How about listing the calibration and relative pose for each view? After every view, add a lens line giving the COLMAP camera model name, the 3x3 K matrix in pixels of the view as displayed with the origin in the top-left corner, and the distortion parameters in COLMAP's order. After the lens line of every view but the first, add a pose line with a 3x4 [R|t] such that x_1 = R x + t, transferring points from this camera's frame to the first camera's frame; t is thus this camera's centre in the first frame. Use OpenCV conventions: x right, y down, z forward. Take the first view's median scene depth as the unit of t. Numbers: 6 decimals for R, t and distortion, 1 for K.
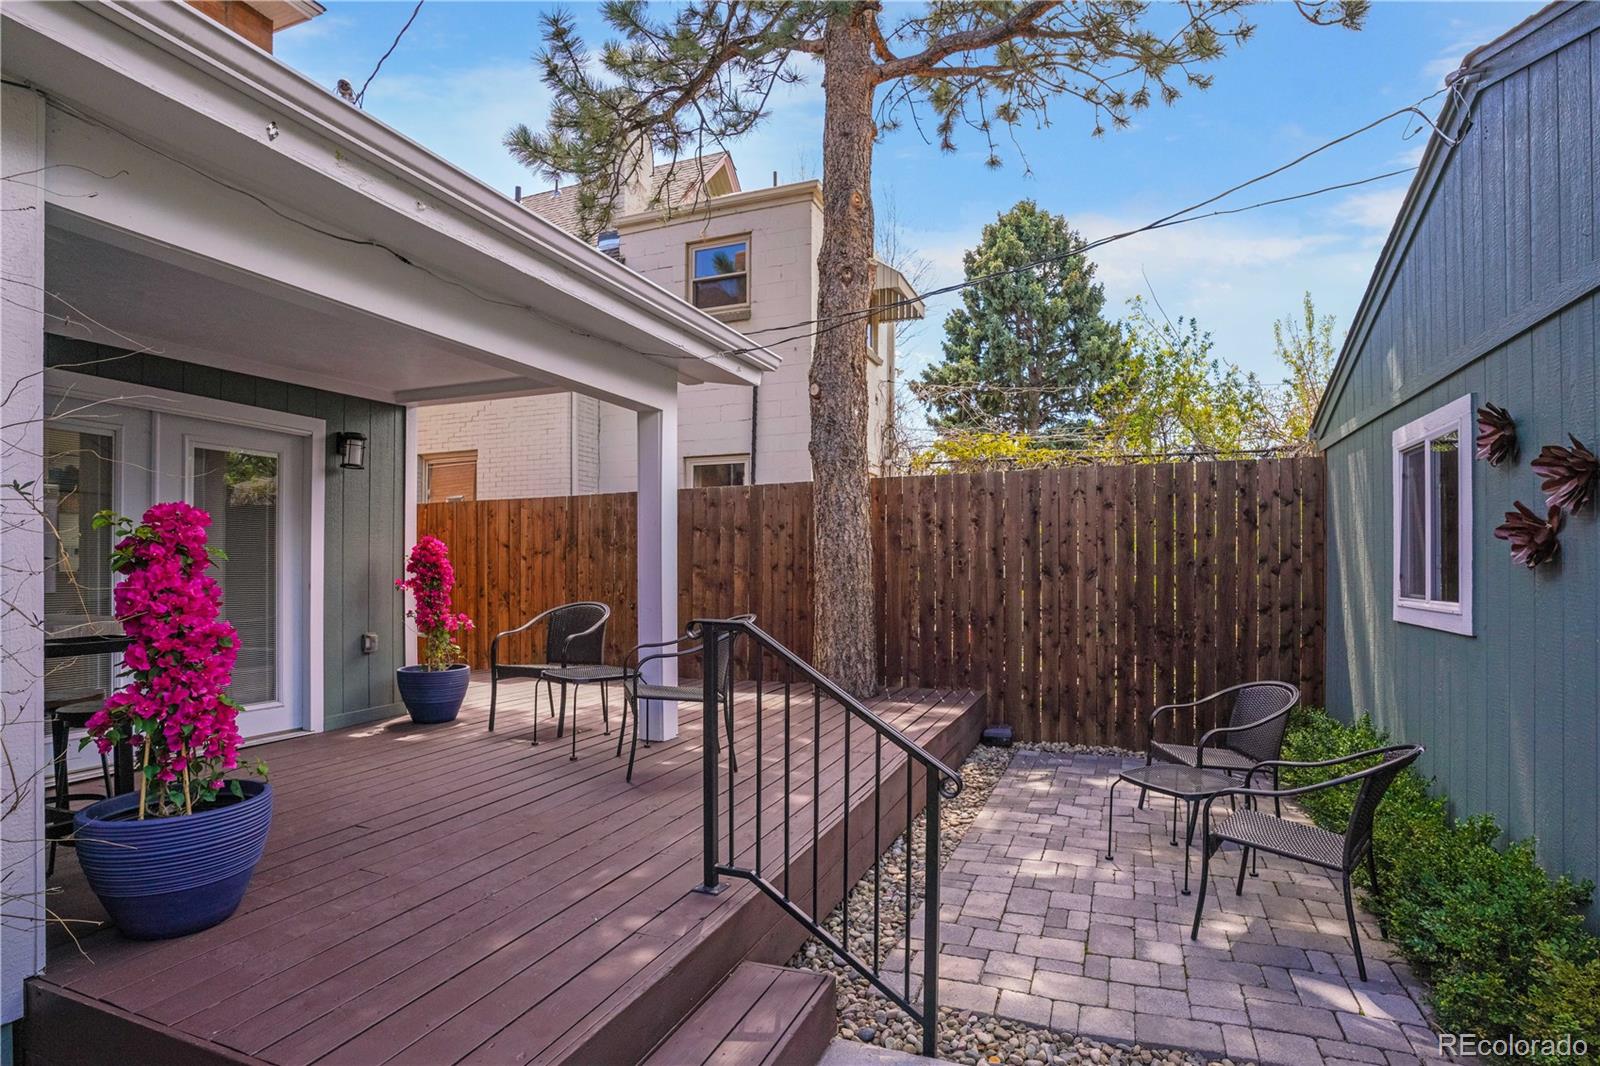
lens RADIAL K [[811.8, 0, 800.0], [0, 811.8, 533.0], [0, 0, 1]] dist [0.000547, 0.000340]
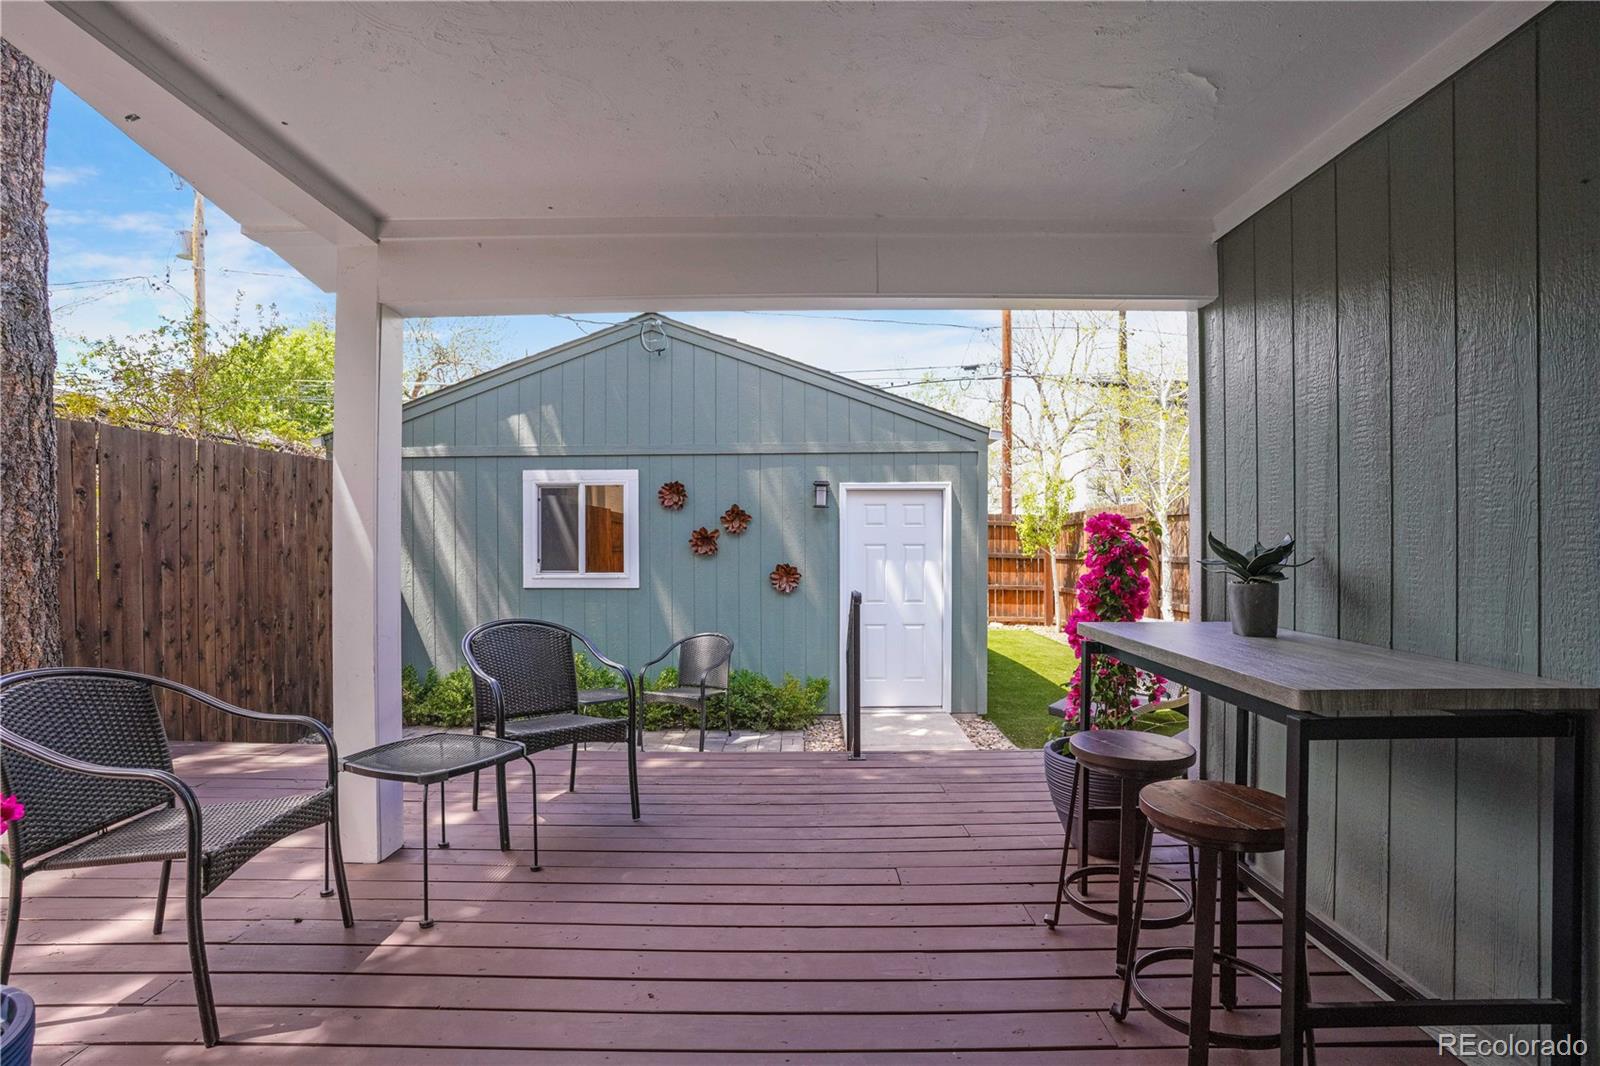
lens RADIAL K [[789.8, 0, 800.0], [0, 789.8, 533.0], [0, 0, 1]] dist [-0.049938, 0.000093]
pose [[-0.381002, 0.011631, 0.924501, -0.654783], [-0.038297, 0.998864, -0.028350, 0.015384], [-0.923781, -0.046207, -0.380124, 0.761625]]
